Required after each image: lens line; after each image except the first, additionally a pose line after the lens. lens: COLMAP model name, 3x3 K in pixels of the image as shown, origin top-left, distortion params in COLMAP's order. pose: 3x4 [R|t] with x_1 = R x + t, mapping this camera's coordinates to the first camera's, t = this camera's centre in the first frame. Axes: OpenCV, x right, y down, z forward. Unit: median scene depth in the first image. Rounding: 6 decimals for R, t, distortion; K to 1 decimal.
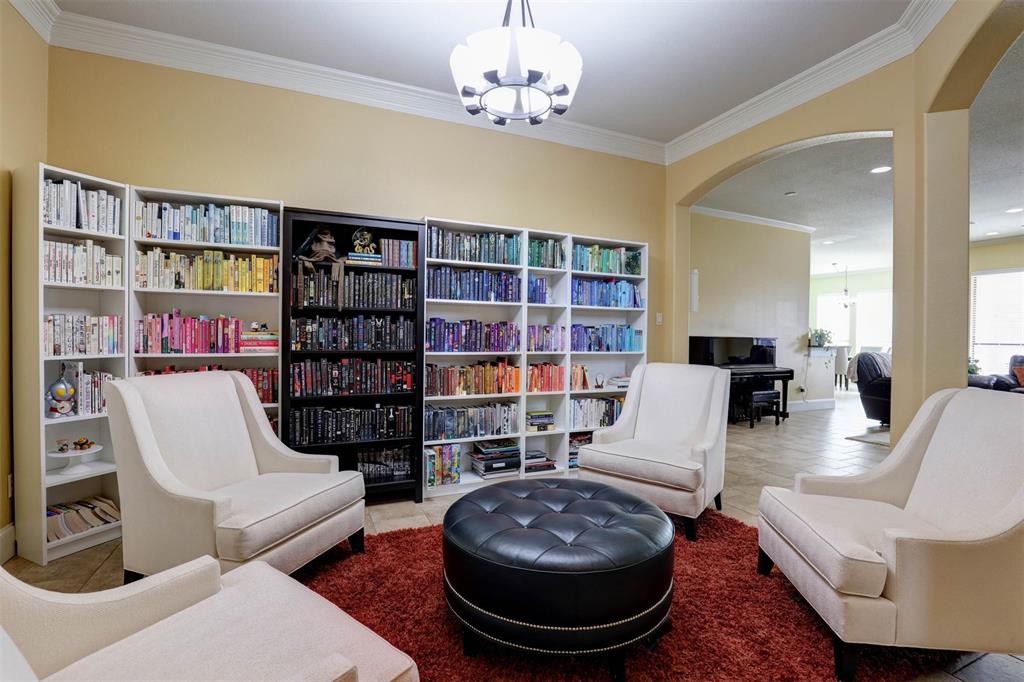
lens RADIAL K [[469.7, 0, 512.8], [0, 469.7, 339.8], [0, 0, 1]] dist [-0.033510, 0.004724]
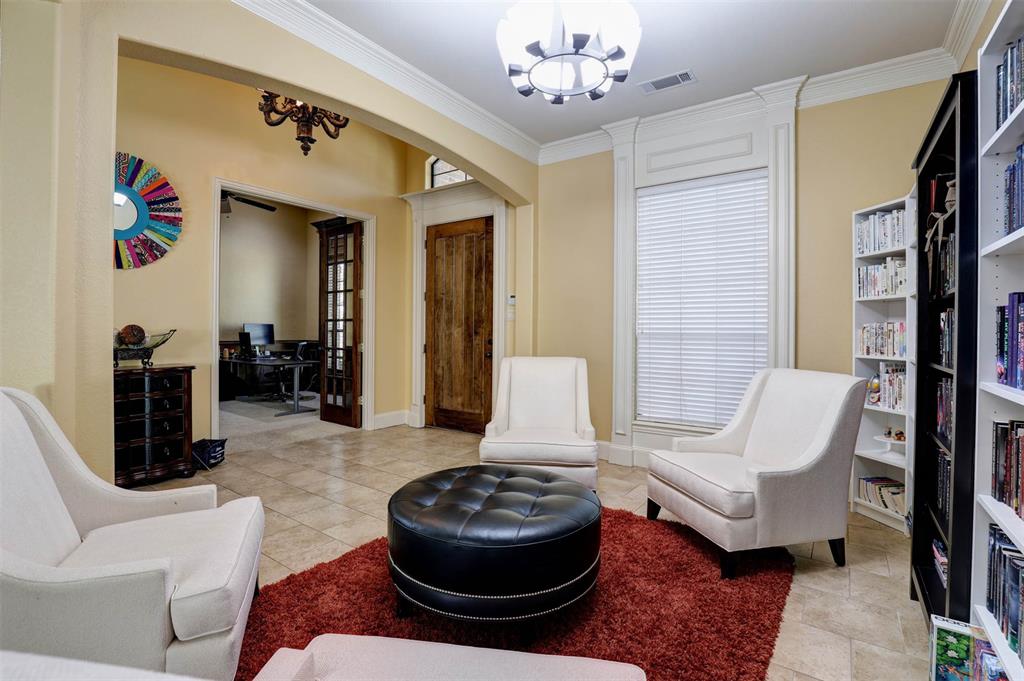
lens RADIAL K [[469.7, 0, 514.2], [0, 469.7, 333.3], [0, 0, 1]] dist [-0.033510, 0.004724]
pose [[-0.851925, -0.013604, -0.523488, 0.487267], [-0.022333, 0.999697, 0.010365, -0.017113], [0.523188, 0.020521, -0.851970, 1.515905]]
